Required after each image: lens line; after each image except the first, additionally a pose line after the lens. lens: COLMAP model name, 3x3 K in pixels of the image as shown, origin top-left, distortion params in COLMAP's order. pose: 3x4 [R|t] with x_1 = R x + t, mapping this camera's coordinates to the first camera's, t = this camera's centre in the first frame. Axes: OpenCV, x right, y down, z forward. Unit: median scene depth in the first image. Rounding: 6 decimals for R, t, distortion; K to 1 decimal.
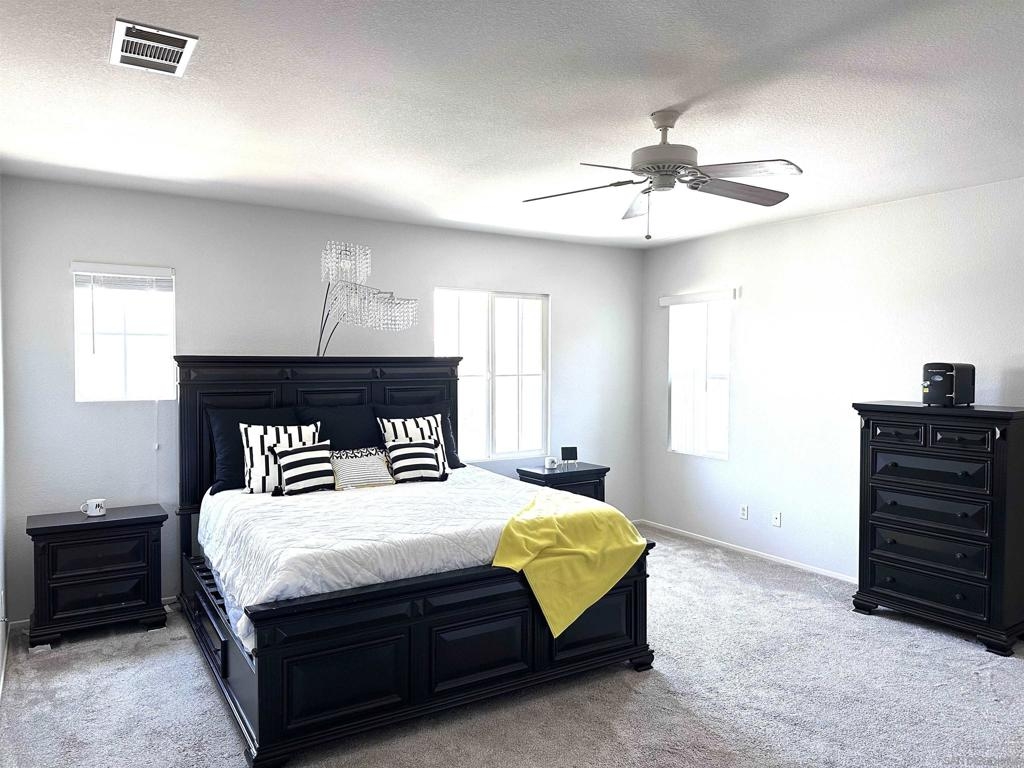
lens RADIAL K [[715.9, 0, 519.6], [0, 715.9, 380.7], [0, 0, 1]] dist [0.082419, -0.099628]
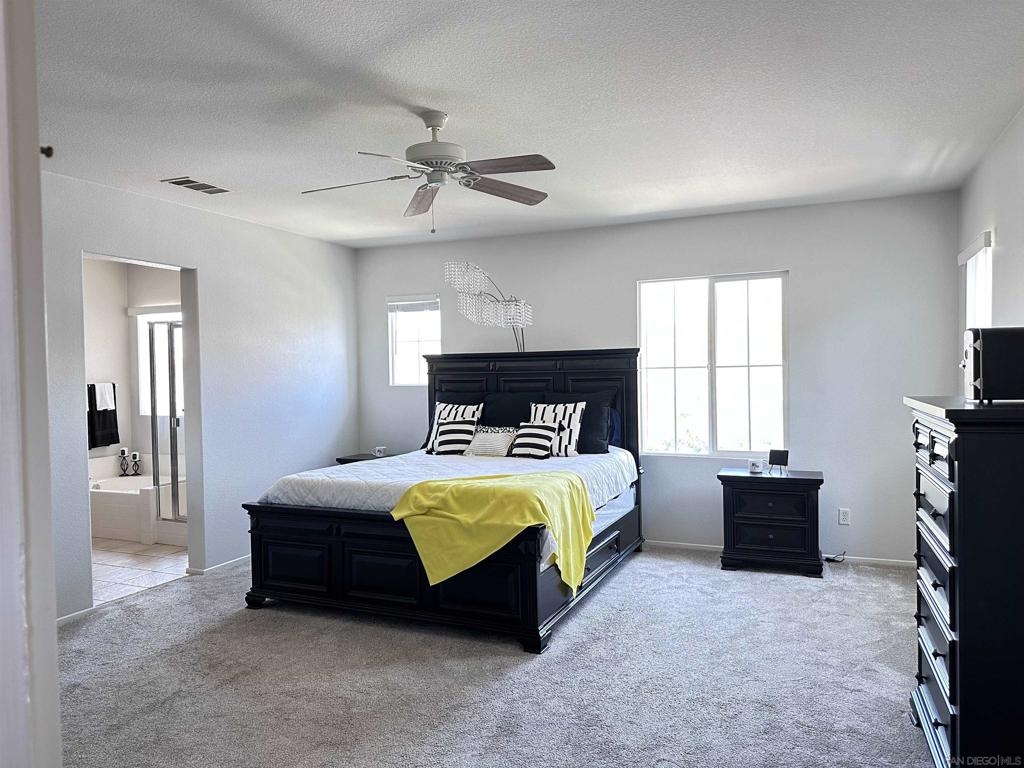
lens RADIAL K [[715.9, 0, 517.2], [0, 715.9, 385.1], [0, 0, 1]] dist [0.082419, -0.099628]
pose [[0.563831, 0.006003, -0.825868, 0.867102], [-0.006267, 0.999976, 0.002990, 0.023097], [0.825866, 0.003490, 0.563855, 0.368016]]
